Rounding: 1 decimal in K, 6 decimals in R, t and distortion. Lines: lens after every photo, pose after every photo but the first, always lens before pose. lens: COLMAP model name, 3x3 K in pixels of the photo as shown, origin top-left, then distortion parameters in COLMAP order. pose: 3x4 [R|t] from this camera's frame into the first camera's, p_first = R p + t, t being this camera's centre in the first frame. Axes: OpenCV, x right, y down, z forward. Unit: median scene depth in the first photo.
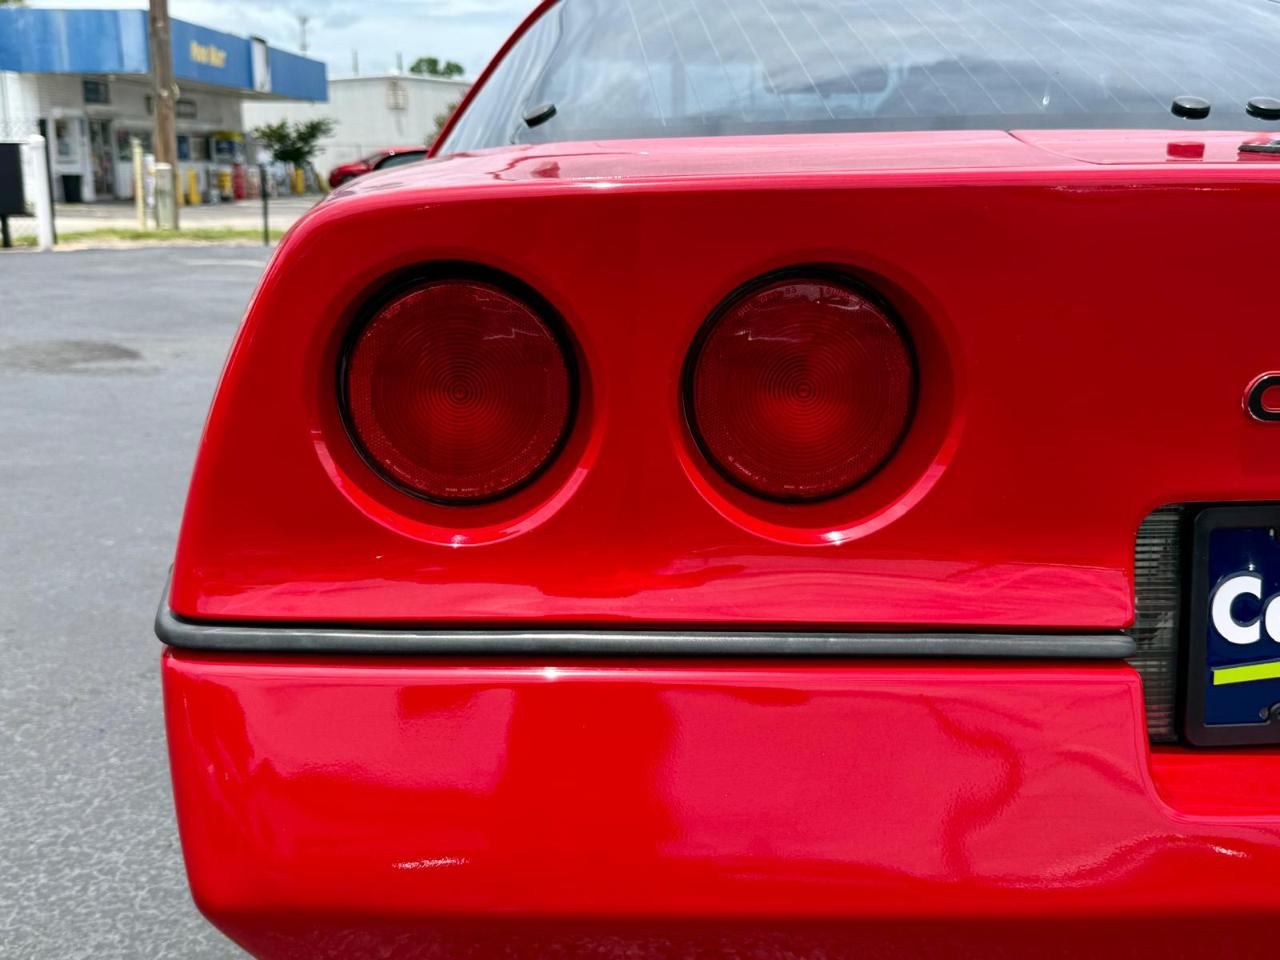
lens RADIAL K [[1401.3, 0, 633.9], [0, 1401.3, 478.3], [0, 0, 1]] dist [0.180701, -0.414065]
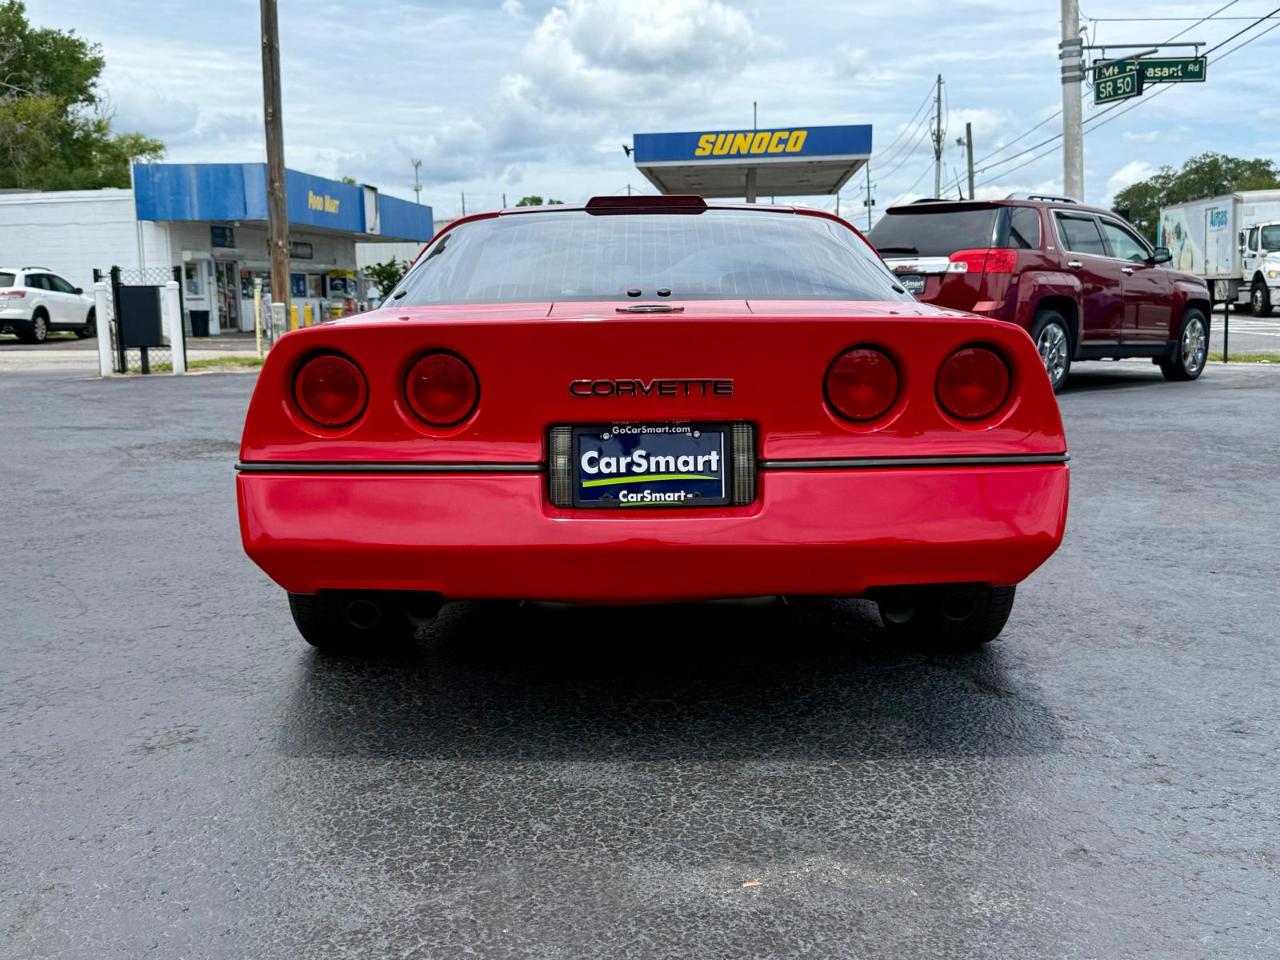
lens RADIAL K [[1393.7, 0, 665.4], [0, 1393.7, 484.2], [0, 0, 1]] dist [0.176482, -0.402327]
pose [[0.998617, -0.006934, -0.052109, 0.025876], [0.002639, 0.996625, -0.082048, 0.013463], [0.052502, 0.081797, 0.995265, -0.068477]]
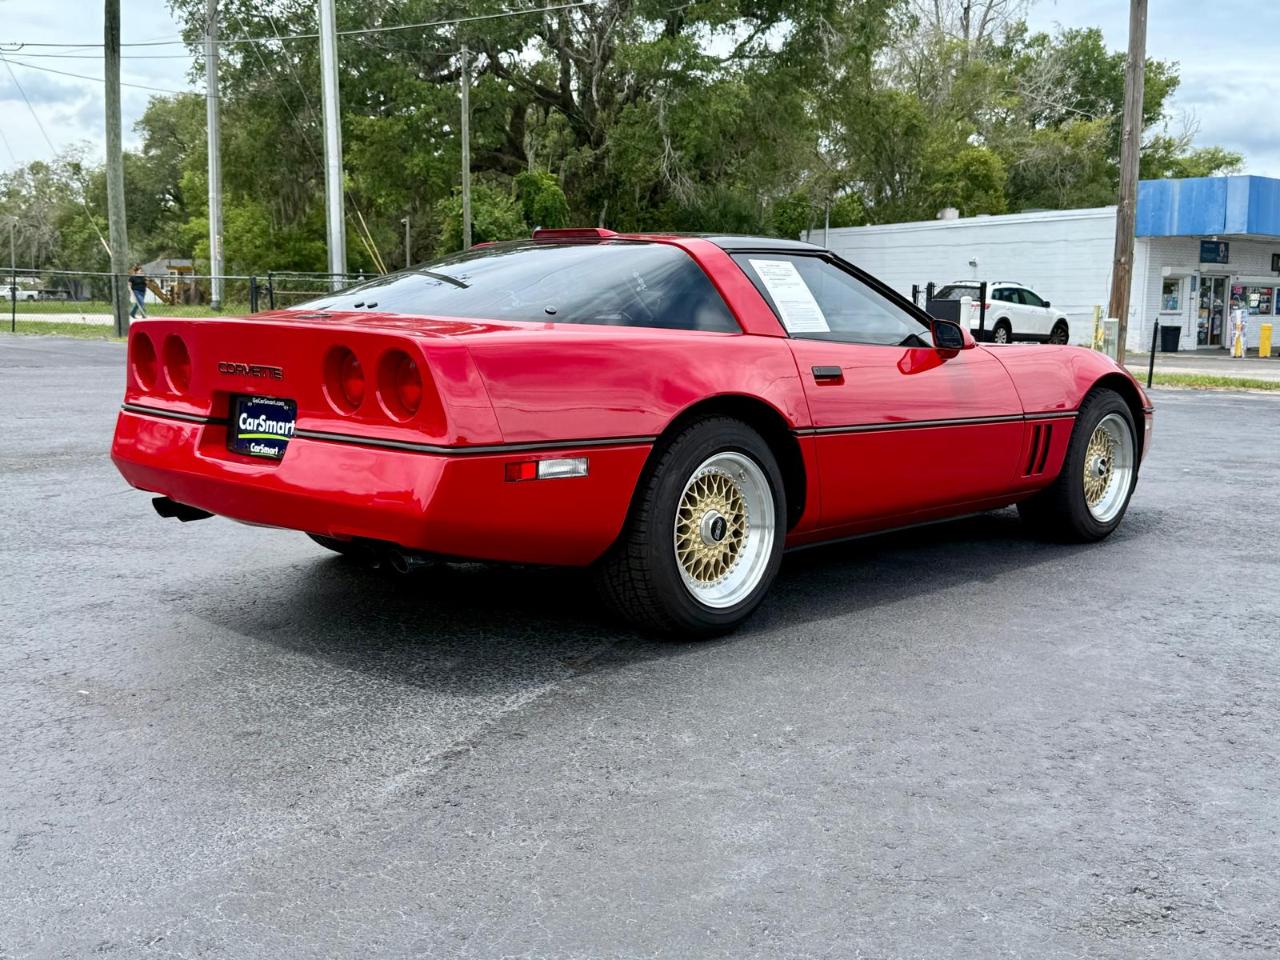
lens RADIAL K [[1401.3, 0, 633.9], [0, 1401.3, 478.3], [0, 0, 1]] dist [0.180701, -0.414065]
pose [[0.676125, 0.099341, -0.730059, 0.153547], [-0.173923, 0.984386, -0.027127, 0.006075], [0.715965, 0.145315, 0.682846, -0.037370]]
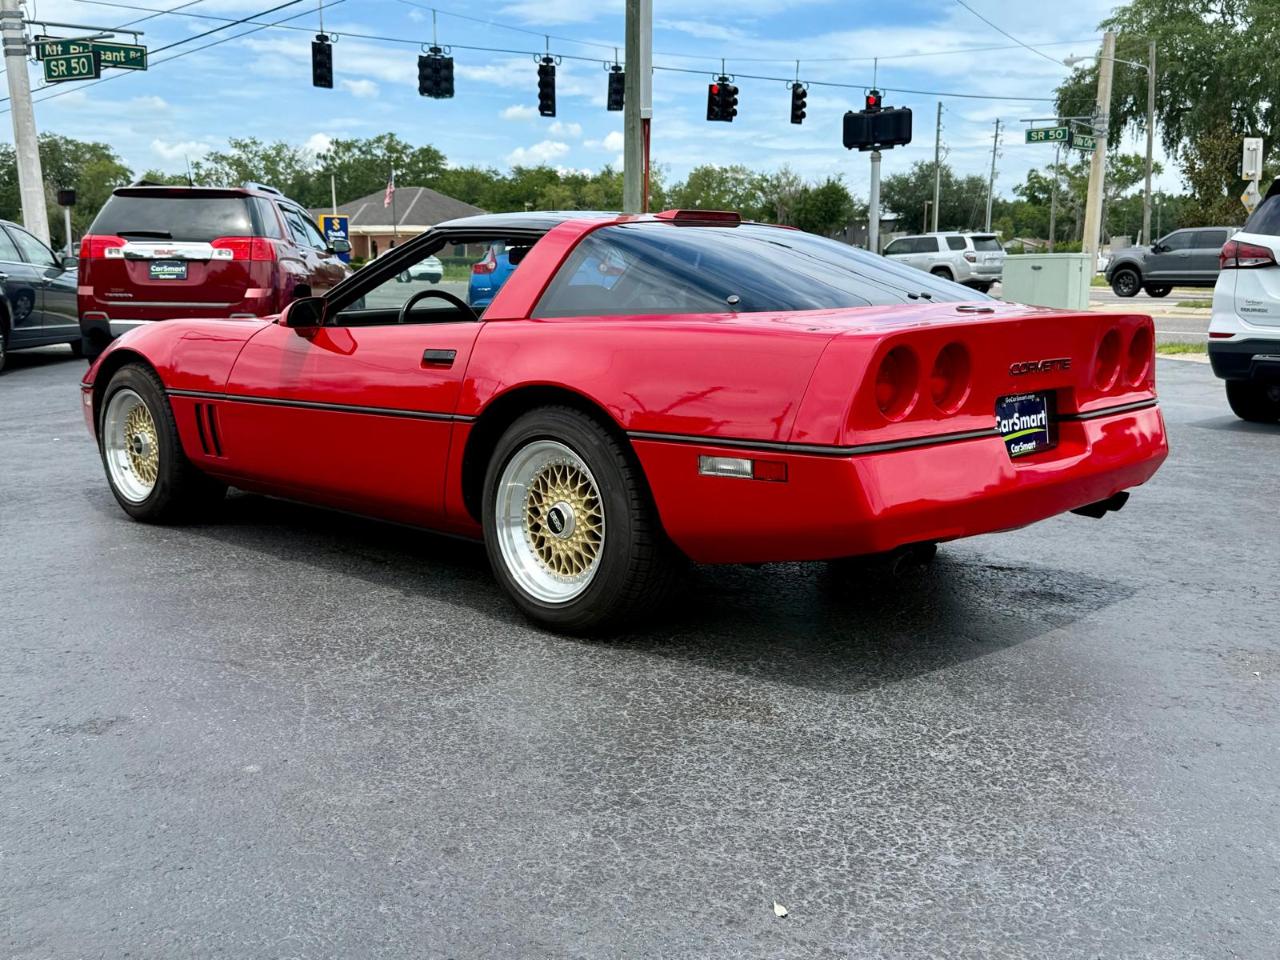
lens RADIAL K [[1401.3, 0, 633.9], [0, 1401.3, 478.3], [0, 0, 1]] dist [0.180701, -0.414065]
pose [[0.713074, -0.107926, 0.692732, -0.108997], [0.153429, 0.988152, -0.003982, 0.003458], [-0.684095, 0.109125, 0.721184, -0.041150]]
